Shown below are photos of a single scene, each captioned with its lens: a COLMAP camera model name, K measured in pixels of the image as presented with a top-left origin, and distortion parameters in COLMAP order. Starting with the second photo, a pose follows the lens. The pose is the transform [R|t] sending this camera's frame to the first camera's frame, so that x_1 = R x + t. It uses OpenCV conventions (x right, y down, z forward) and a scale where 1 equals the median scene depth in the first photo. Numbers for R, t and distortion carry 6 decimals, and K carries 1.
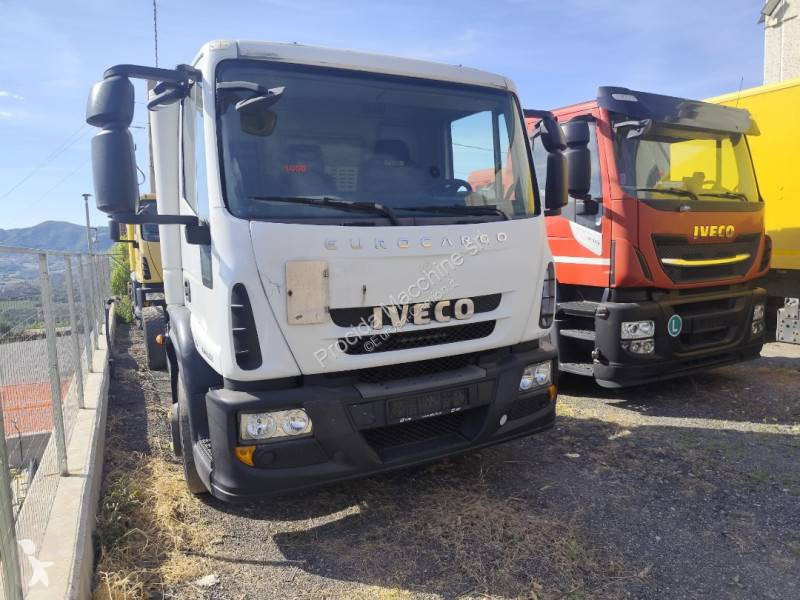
lens RADIAL K [[555.0, 0, 408.2], [0, 555.0, 300.2], [0, 0, 1]] dist [0.003261, -0.002519]
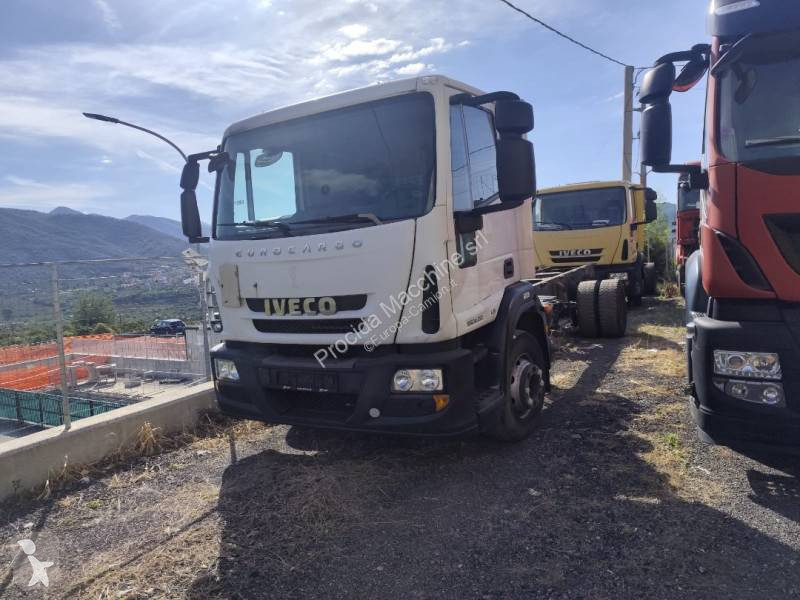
lens RADIAL K [[550.9, 0, 412.6], [0, 550.9, 298.3], [0, 0, 1]] dist [0.035417, -0.051221]
pose [[0.550106, 0.067972, -0.832324, 1.073718], [-0.037176, 0.997687, 0.056906, -0.067444], [0.834267, -0.000362, 0.551360, 0.470904]]
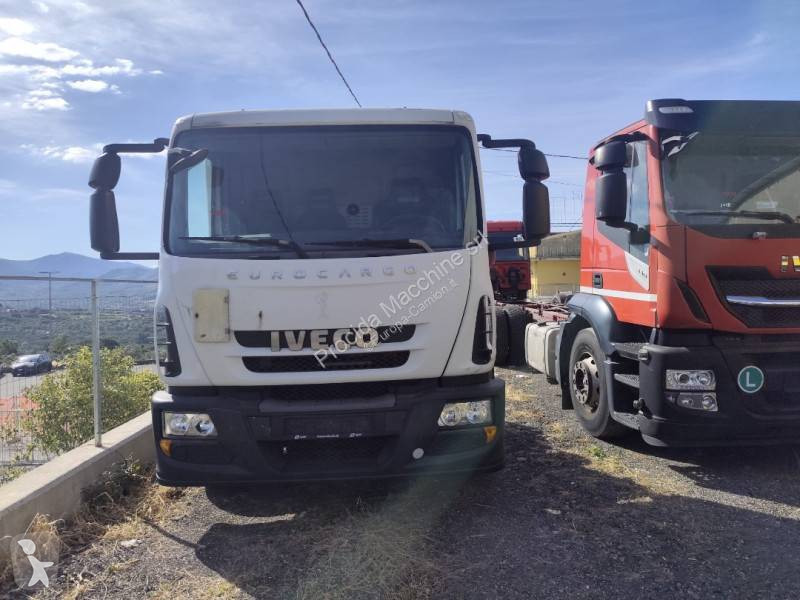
lens RADIAL K [[552.9, 0, 412.1], [0, 552.9, 298.2], [0, 0, 1]] dist [0.015491, -0.021226]
pose [[0.902462, 0.023874, -0.430107, 0.574540], [-0.049870, 0.997540, -0.049267, -0.011058], [0.427873, 0.065911, 0.901432, 0.087954]]
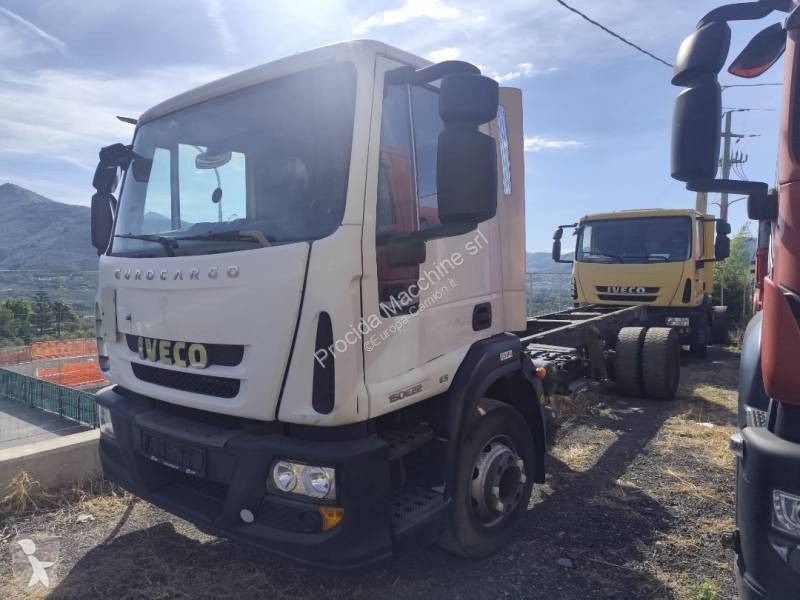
lens RADIAL K [[552.6, 0, 399.4], [0, 552.6, 293.6], [0, 0, 1]] dist [0.000082, -0.005633]
pose [[0.427157, 0.065197, -0.901824, 0.899473], [-0.101053, 0.994591, 0.024039, -0.118231], [0.898513, 0.080864, 0.431435, 0.835255]]
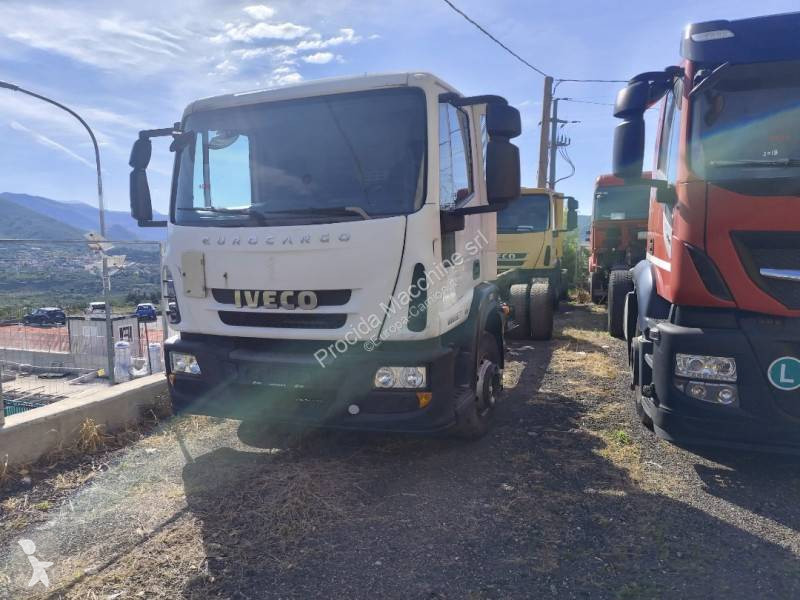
lens RADIAL K [[562.8, 0, 393.3], [0, 562.8, 306.3], [0, 0, 1]] dist [0.004089, -0.012020]
pose [[0.661613, 0.102930, -0.742747, 0.988251], [-0.081030, 0.994548, 0.065646, -0.056083], [0.745454, 0.016752, 0.666346, 0.337376]]
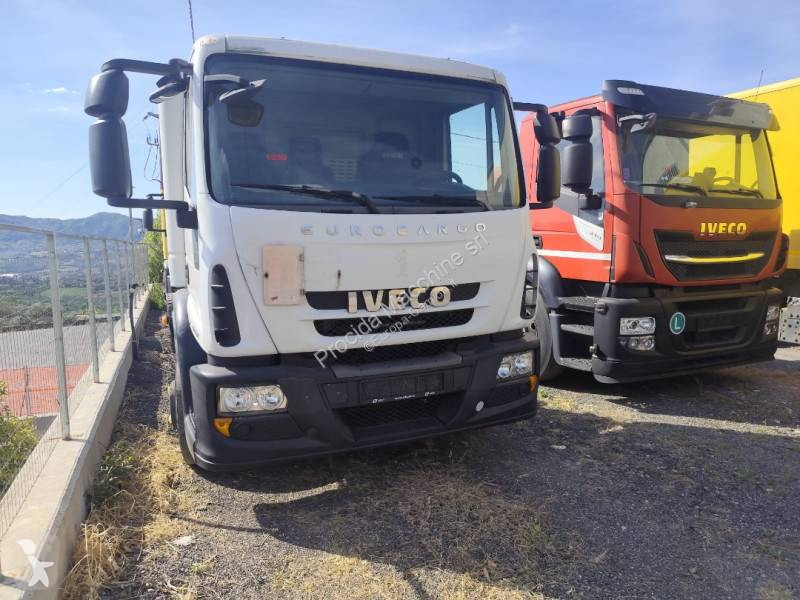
lens RADIAL K [[553.1, 0, 403.0], [0, 553.1, 302.2], [0, 0, 1]] dist [0.007817, -0.004163]
pose [[0.996896, 0.027453, -0.073790, 0.099212], [-0.026700, 0.999581, 0.011166, 0.015718], [0.074065, -0.009161, 0.997211, -0.026385]]
